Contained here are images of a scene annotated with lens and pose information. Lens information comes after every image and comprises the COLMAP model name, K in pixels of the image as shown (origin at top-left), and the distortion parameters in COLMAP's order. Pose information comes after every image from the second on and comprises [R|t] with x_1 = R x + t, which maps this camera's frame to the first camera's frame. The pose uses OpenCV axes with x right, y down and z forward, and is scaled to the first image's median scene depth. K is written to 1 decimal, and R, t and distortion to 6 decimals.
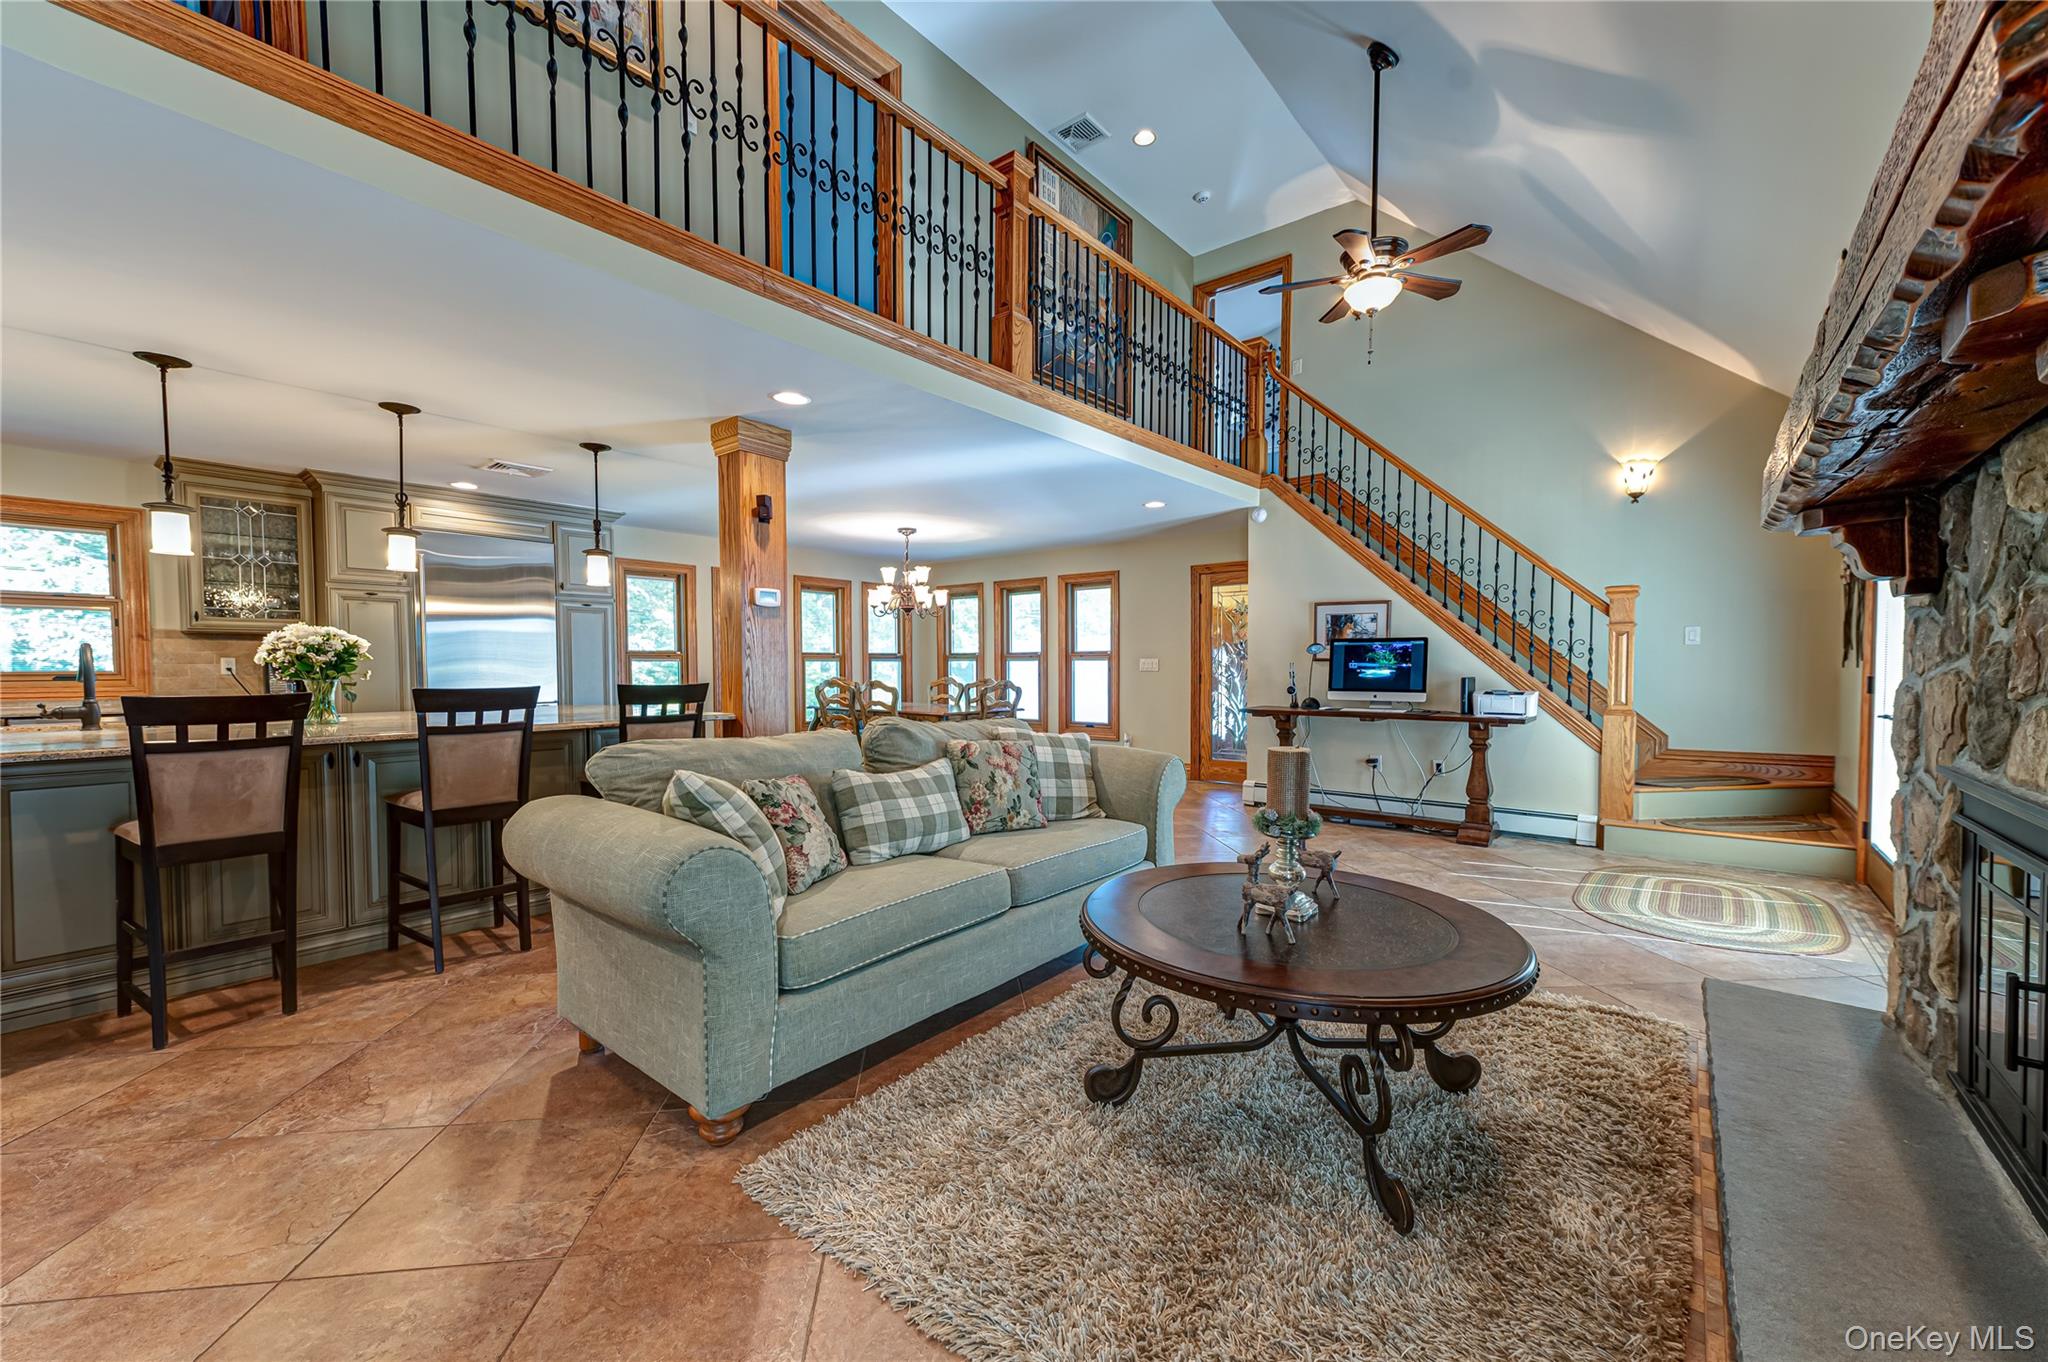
lens RADIAL K [[798.0, 0, 1015.9], [0, 798.0, 686.0], [0, 0, 1]] dist [0.016753, 0.000513]
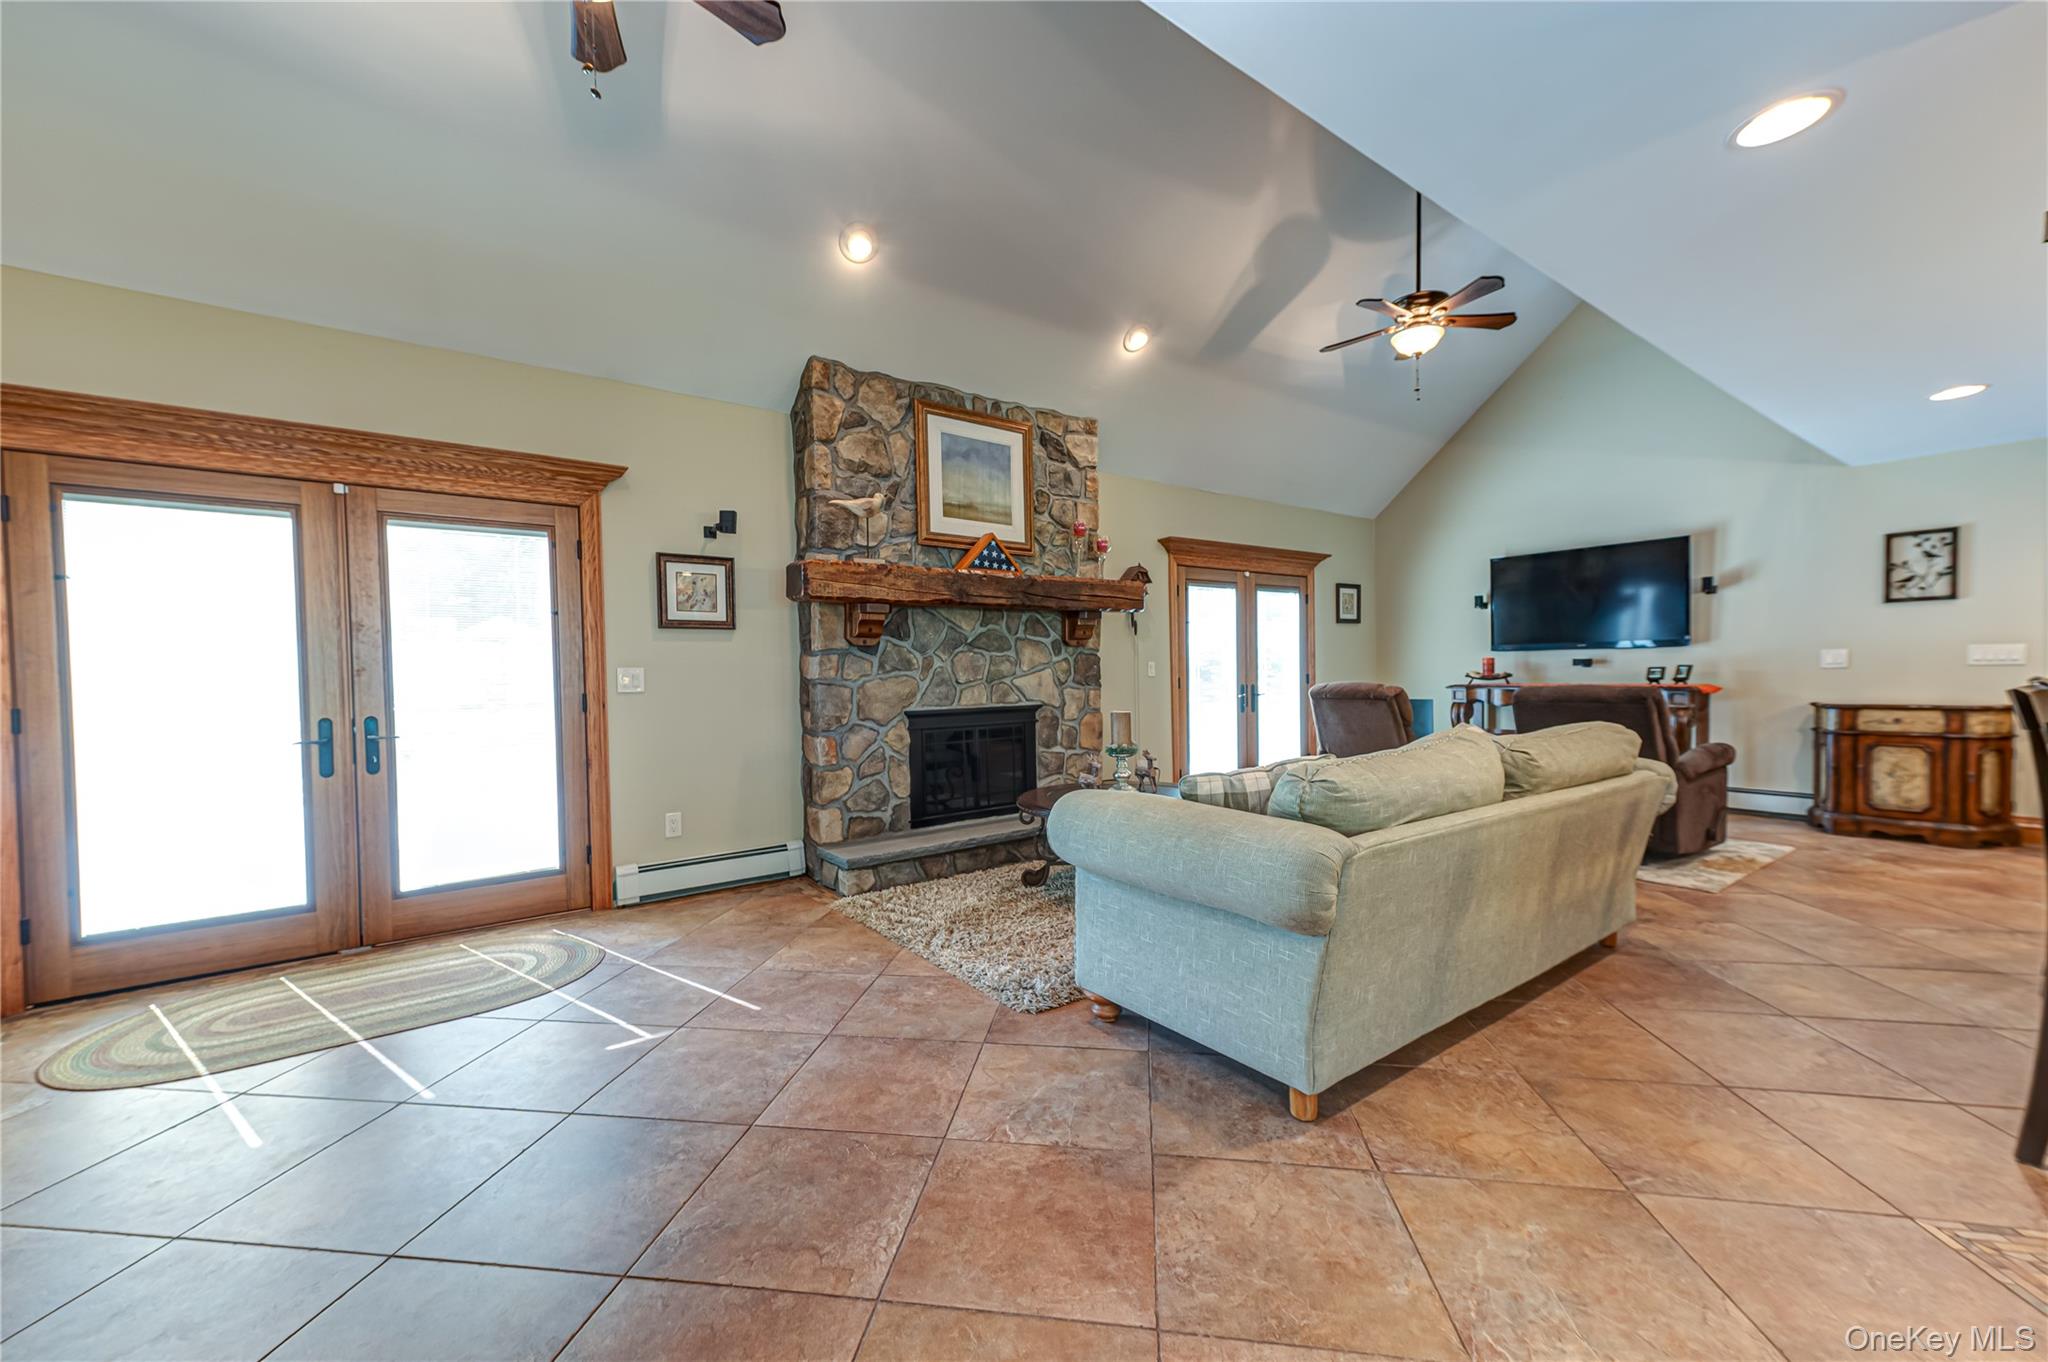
lens RADIAL K [[798.0, 0, 1020.3], [0, 798.0, 689.8], [0, 0, 1]] dist [0.016753, 0.000513]
pose [[-0.970203, 0.014282, 0.241872, 0.034800], [0.026824, 0.998456, 0.048642, -0.025614], [-0.240804, 0.053680, -0.969088, 0.973113]]
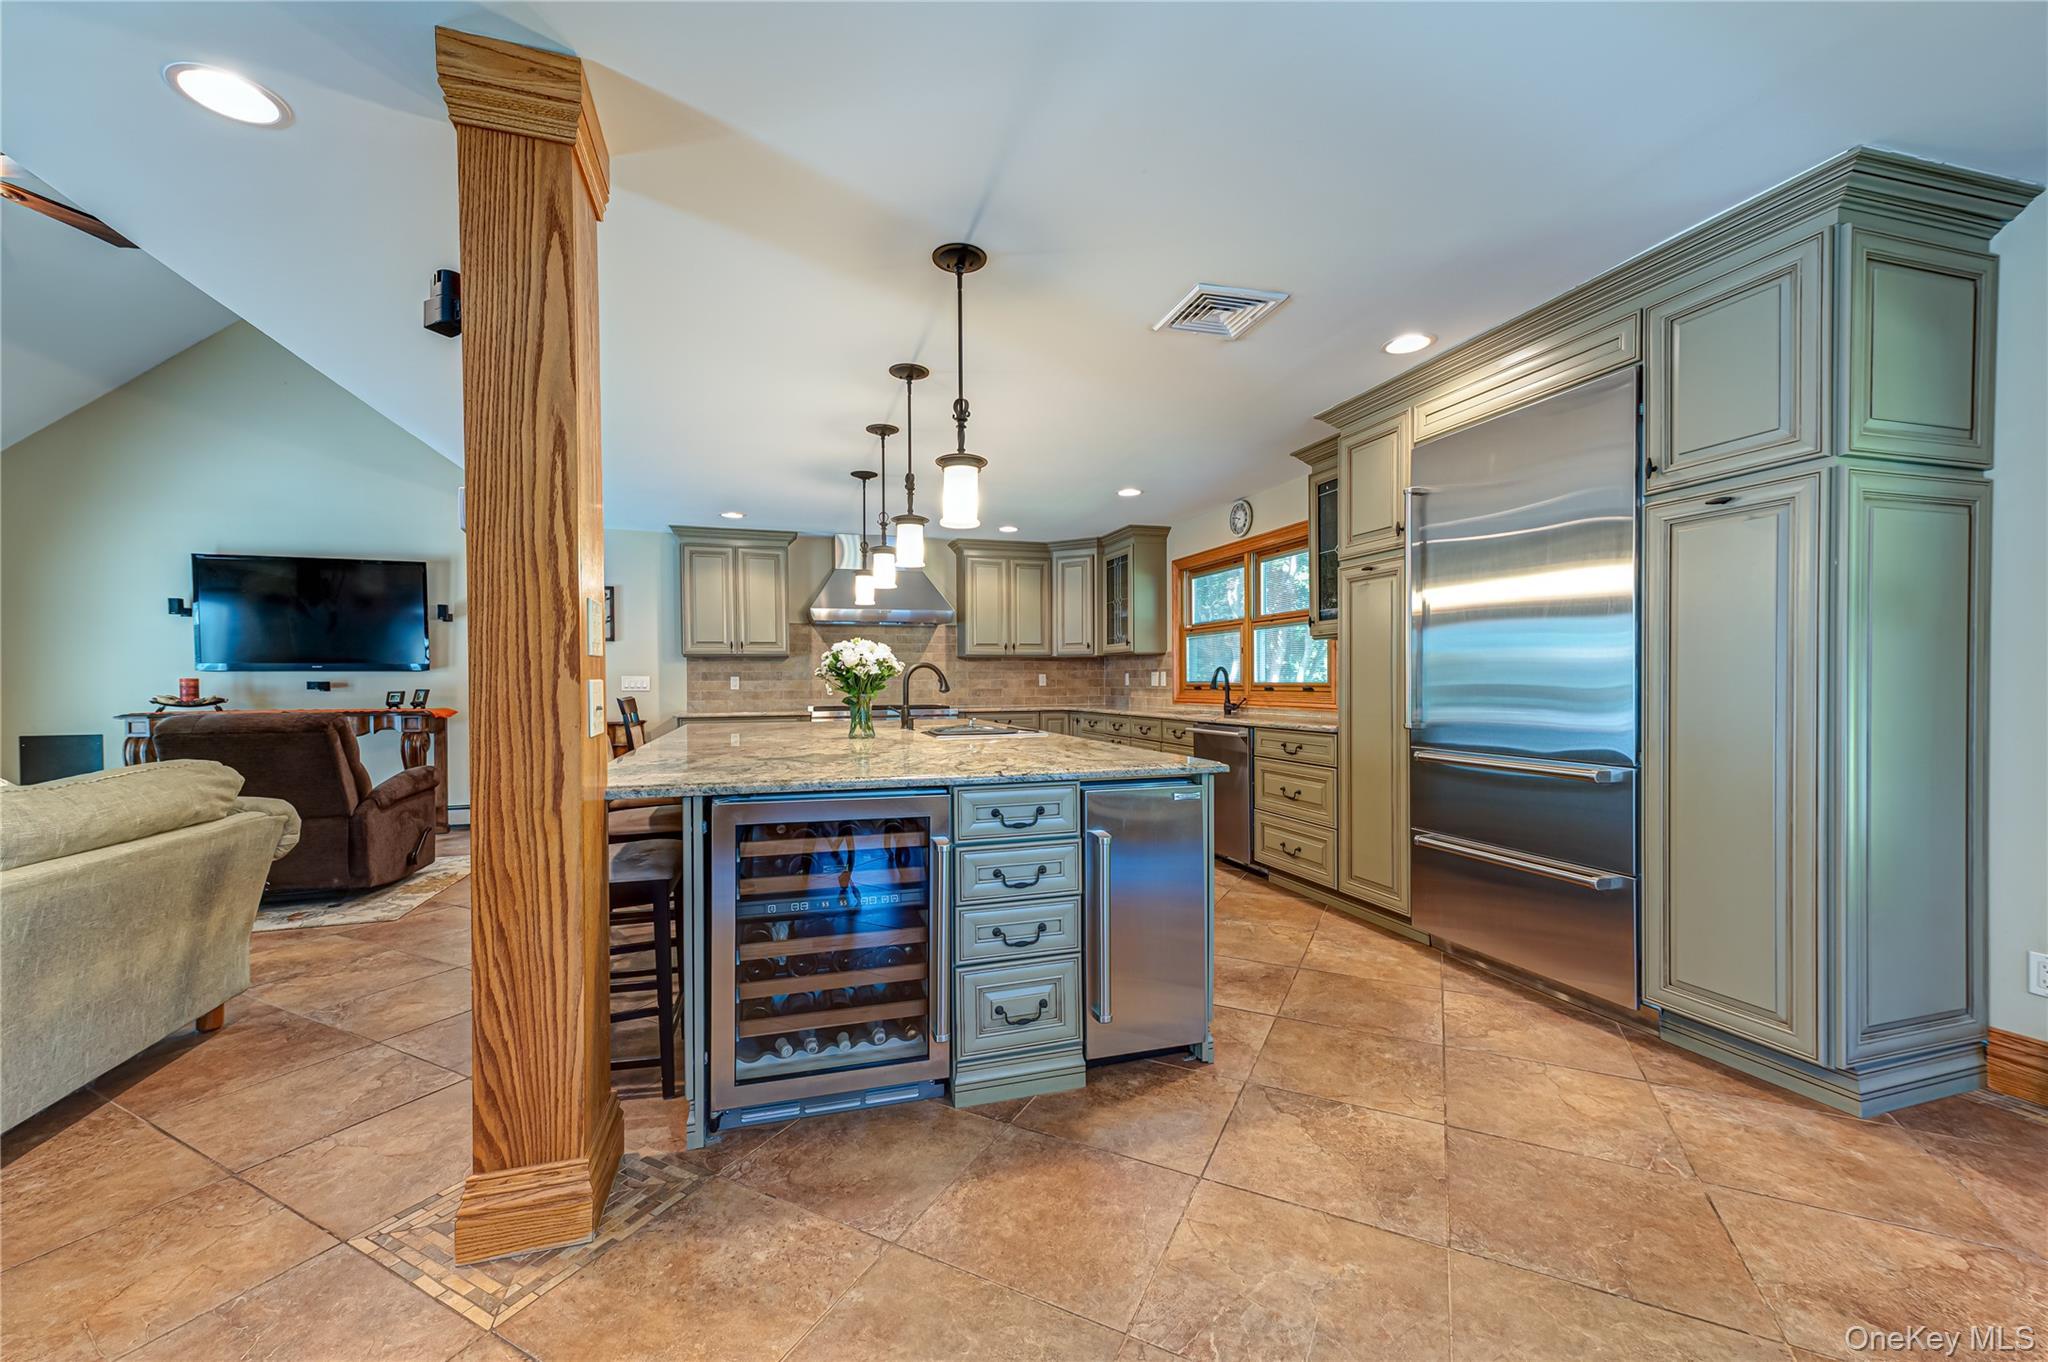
lens RADIAL K [[798.0, 0, 1016.5], [0, 798.0, 694.7], [0, 0, 1]] dist [0.016753, 0.000513]
pose [[-0.546676, 0.020697, -0.837088, -0.079591], [-0.015307, 0.999280, 0.034704, -0.025588], [0.837204, 0.031785, -0.545966, 0.978934]]
